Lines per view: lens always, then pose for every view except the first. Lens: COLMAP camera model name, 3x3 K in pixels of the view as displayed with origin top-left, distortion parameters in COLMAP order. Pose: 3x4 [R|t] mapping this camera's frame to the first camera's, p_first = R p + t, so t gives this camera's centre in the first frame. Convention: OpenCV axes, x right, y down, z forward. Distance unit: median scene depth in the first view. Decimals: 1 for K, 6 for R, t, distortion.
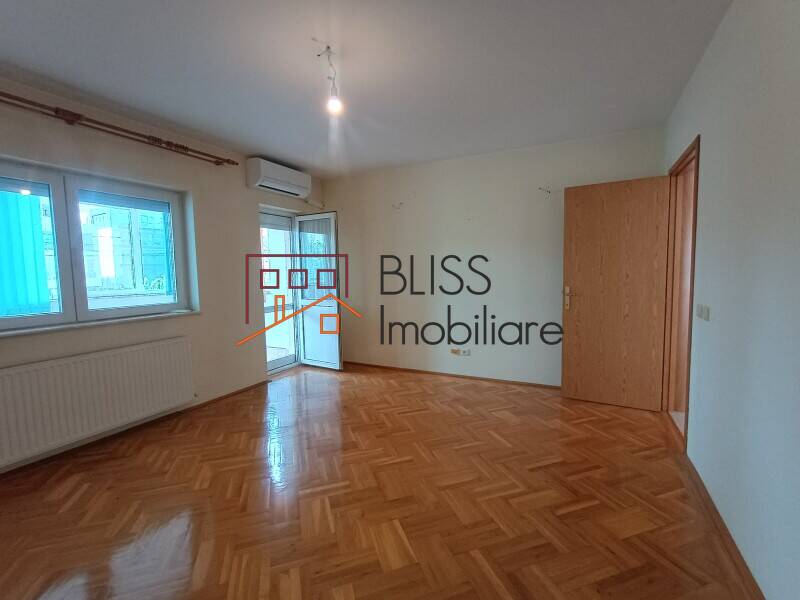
lens RADIAL K [[364.2, 0, 400.0], [0, 364.2, 300.0], [0, 0, 1]] dist [0.002950, 0.000939]
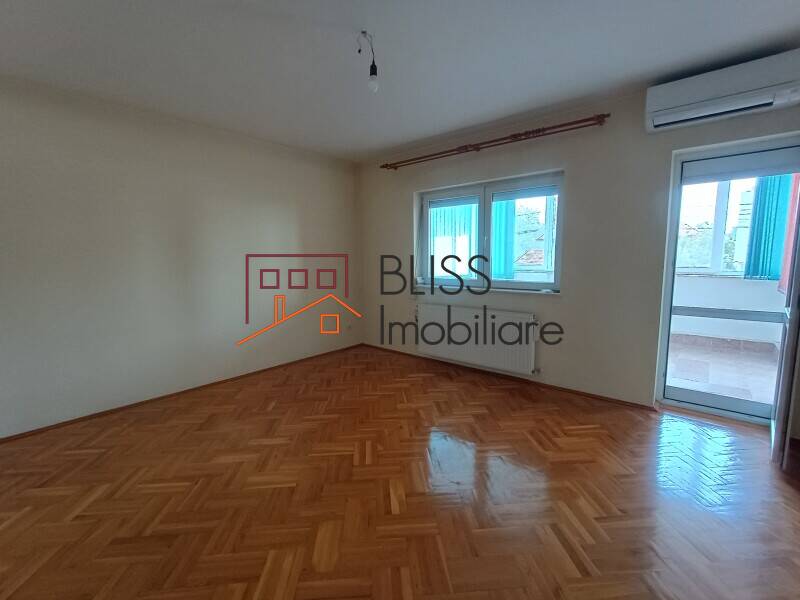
lens RADIAL K [[364.2, 0, 400.0], [0, 364.2, 300.0], [0, 0, 1]] dist [0.002950, 0.000939]
pose [[-0.236313, 0.146118, -0.960628, 0.566002], [-0.061934, 0.984353, 0.164963, -0.101424], [0.969701, 0.098478, -0.223566, 0.942162]]
